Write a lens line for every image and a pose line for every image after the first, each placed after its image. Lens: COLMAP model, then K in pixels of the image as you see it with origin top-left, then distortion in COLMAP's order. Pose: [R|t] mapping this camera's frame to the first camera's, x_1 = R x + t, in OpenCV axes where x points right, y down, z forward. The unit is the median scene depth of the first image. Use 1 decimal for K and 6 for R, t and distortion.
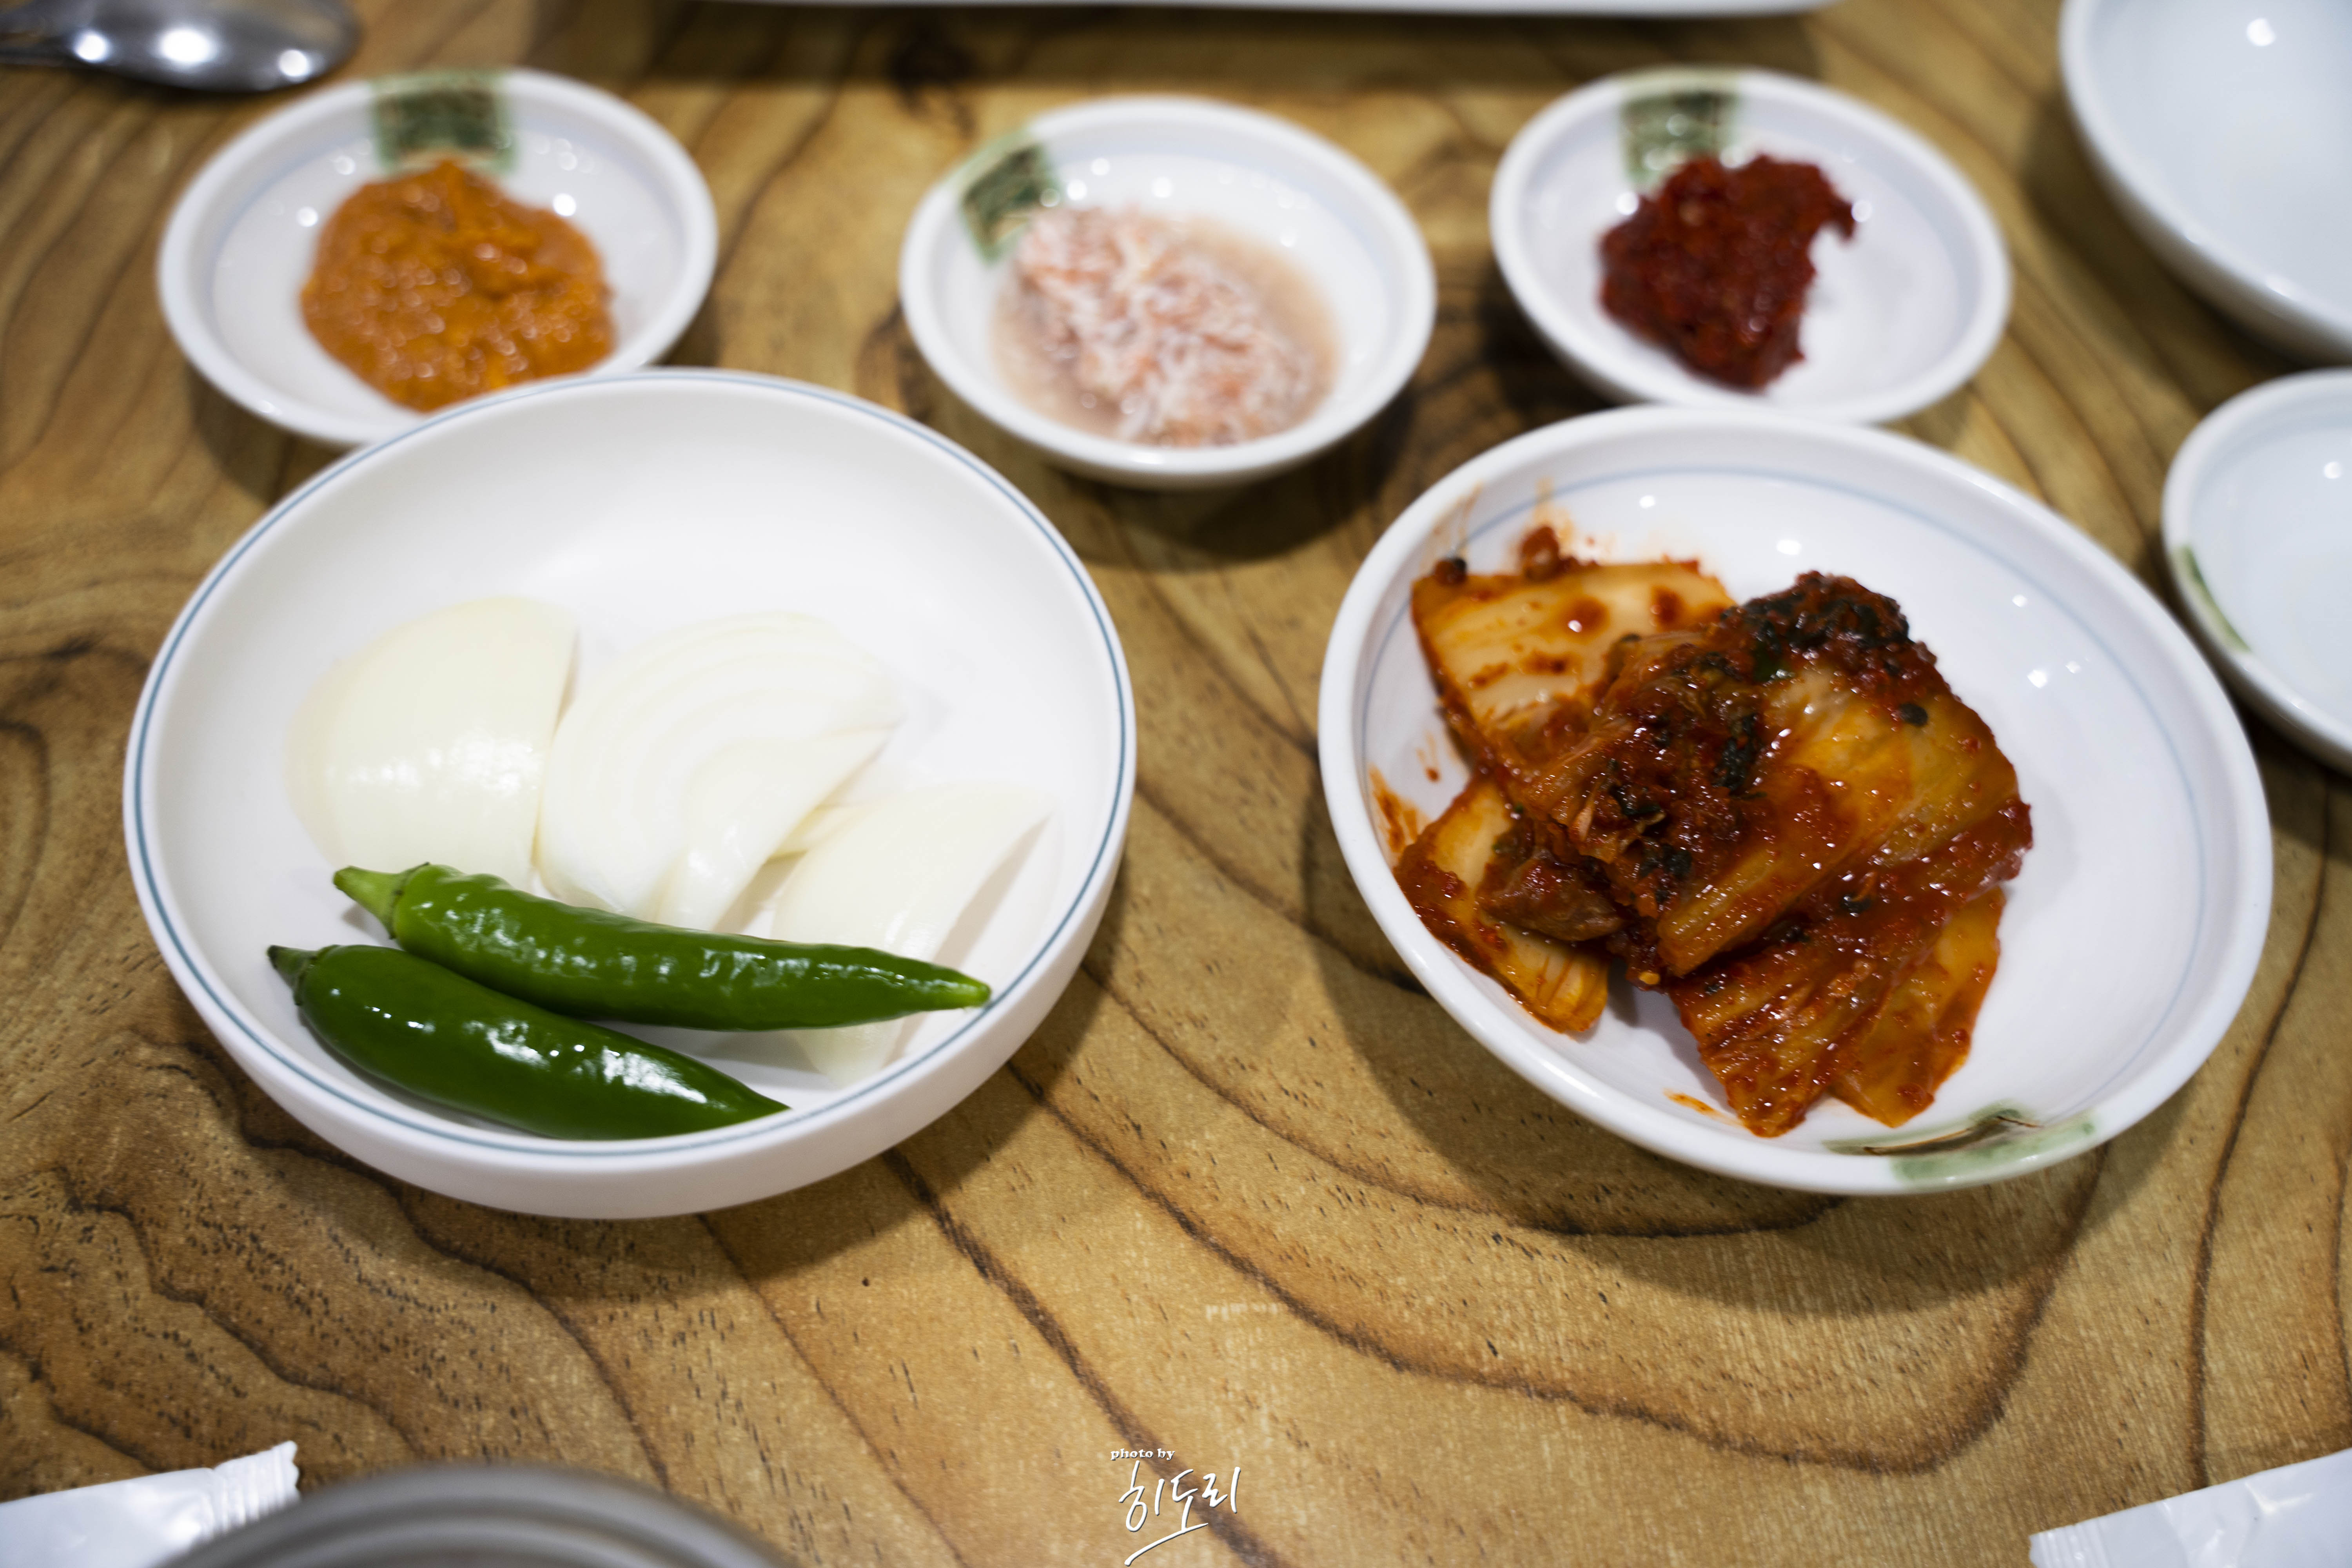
lens RADIAL K [[2463.7, 0, 1174.5], [0, 2463.7, 788.2], [0, 0, 1]] dist [-0.028476, 0.000000]
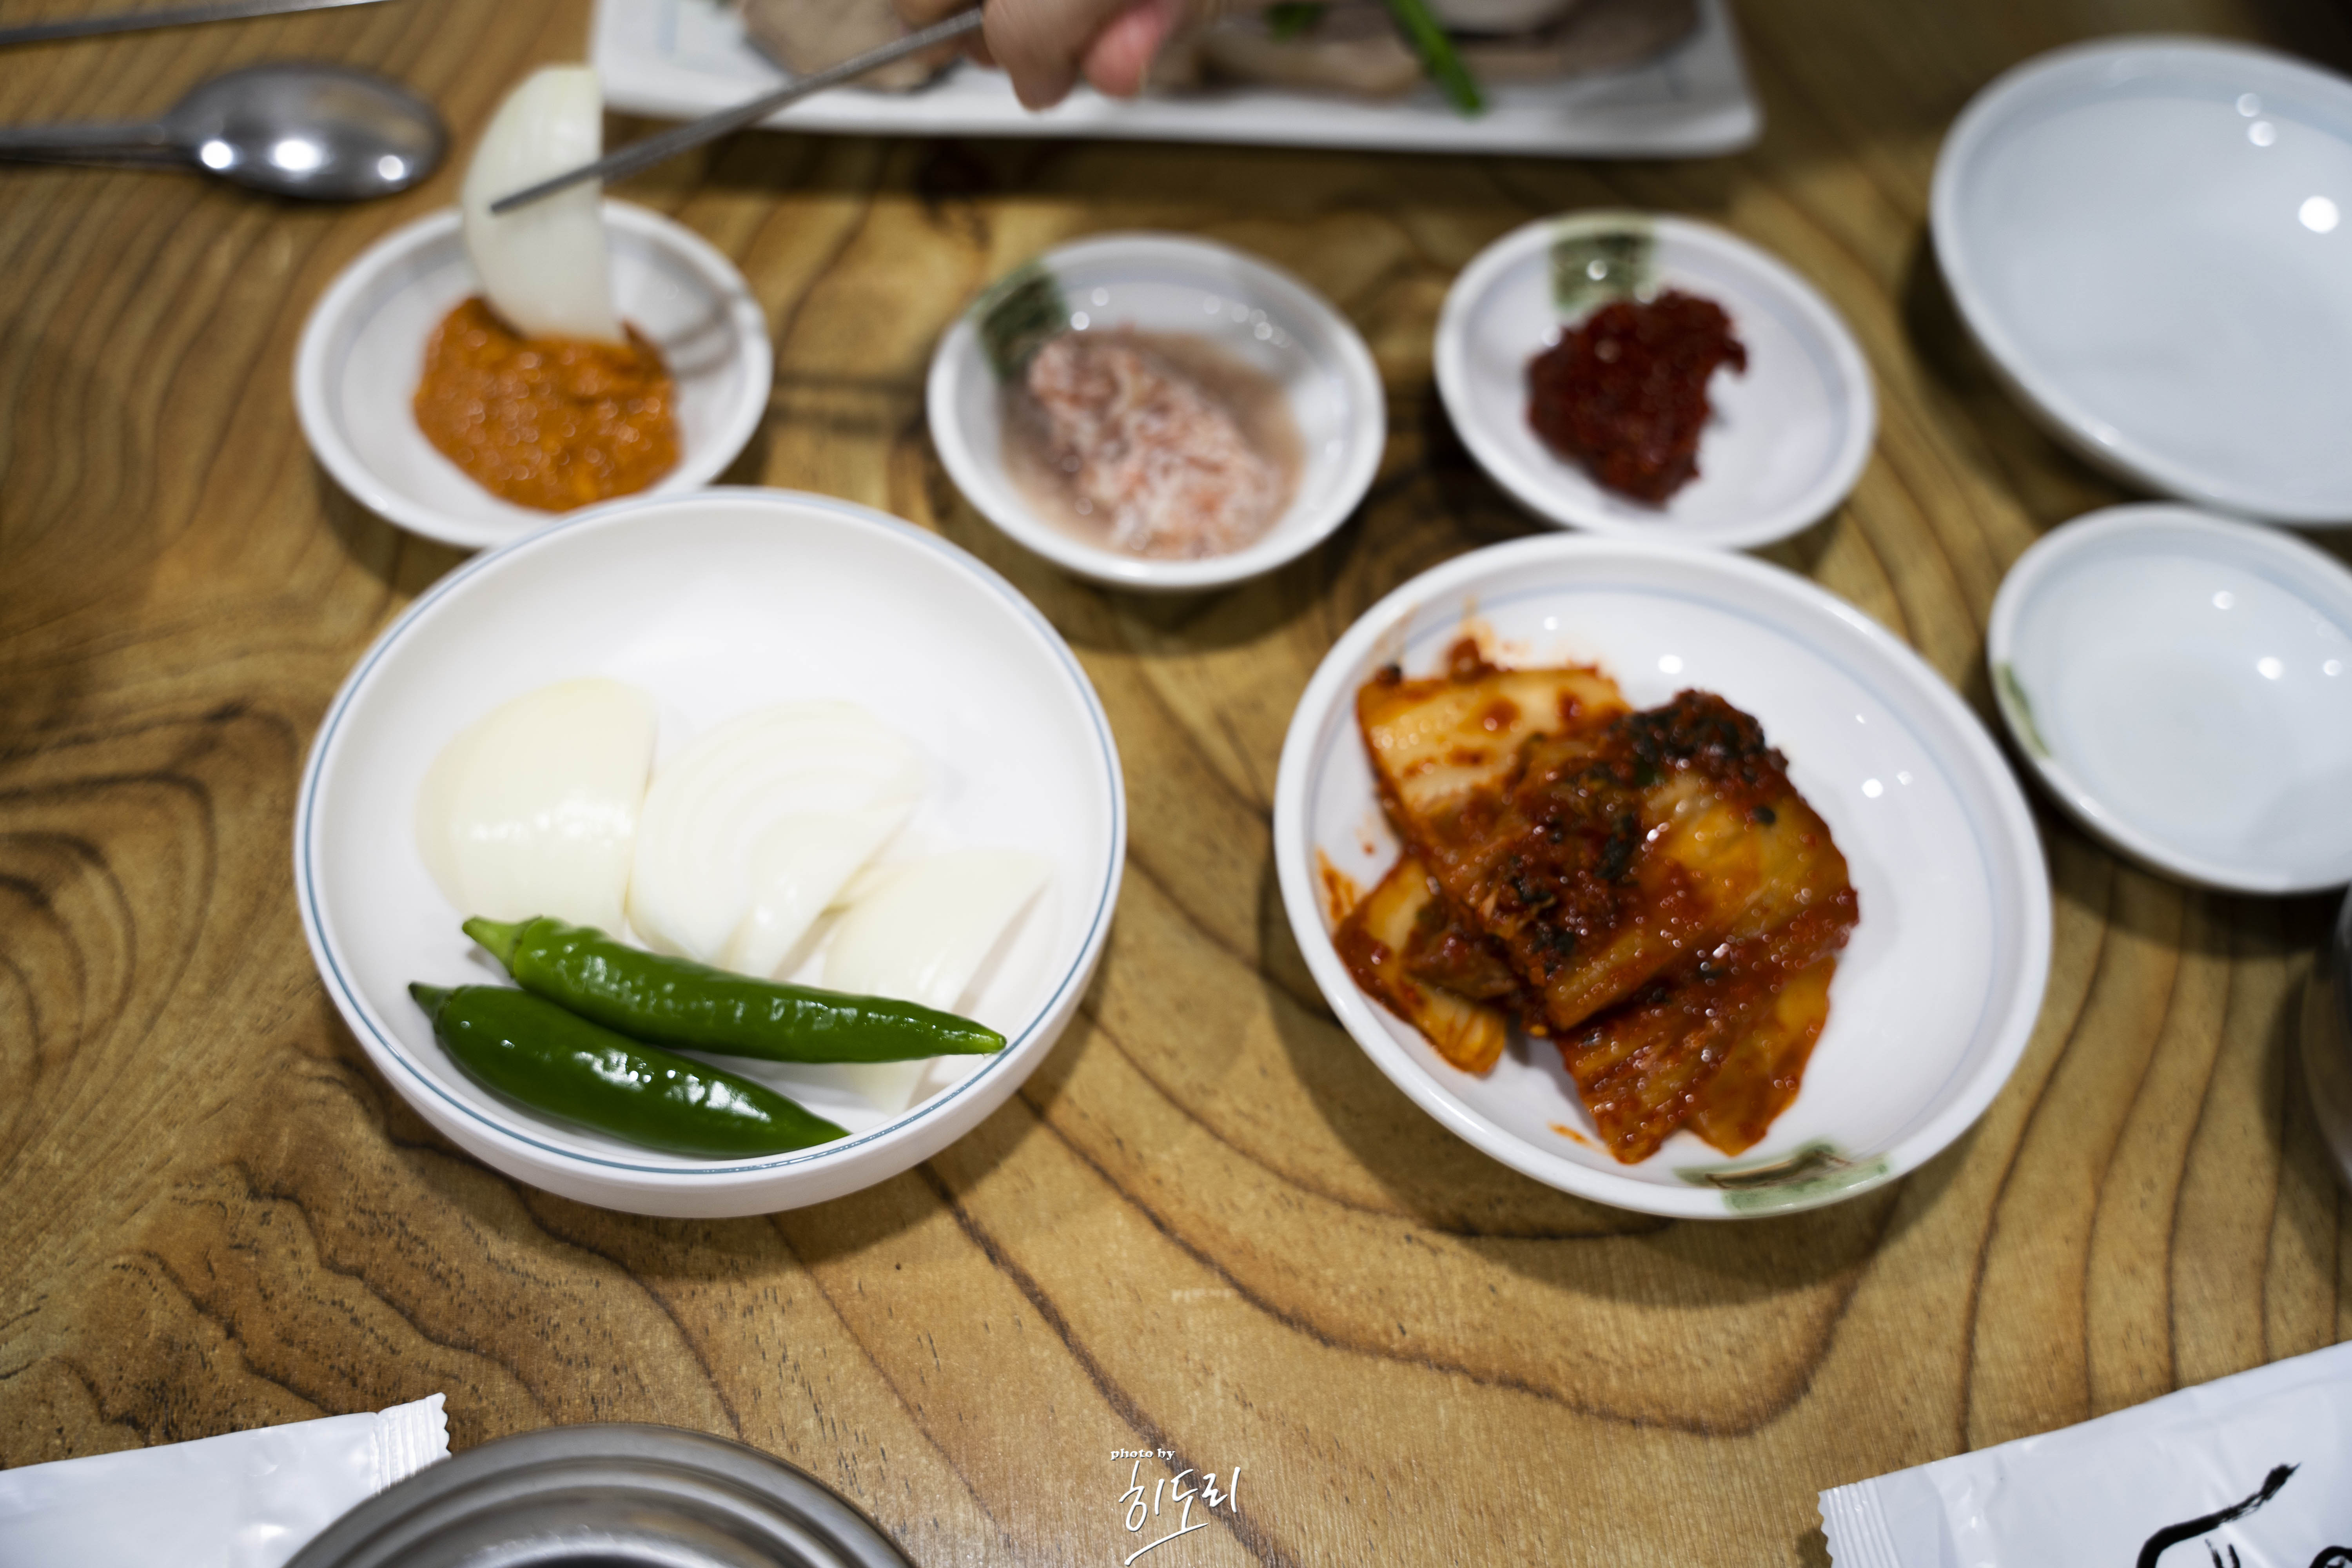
lens RADIAL K [[2463.7, 0, 1177.0], [0, 2463.7, 780.6], [0, 0, 1]] dist [-0.028476, 0.000000]
pose [[0.999488, 0.024067, 0.021083, -0.016310], [-0.025086, 0.998459, 0.049505, -0.102699], [-0.019859, -0.050009, 0.998551, -0.213864]]
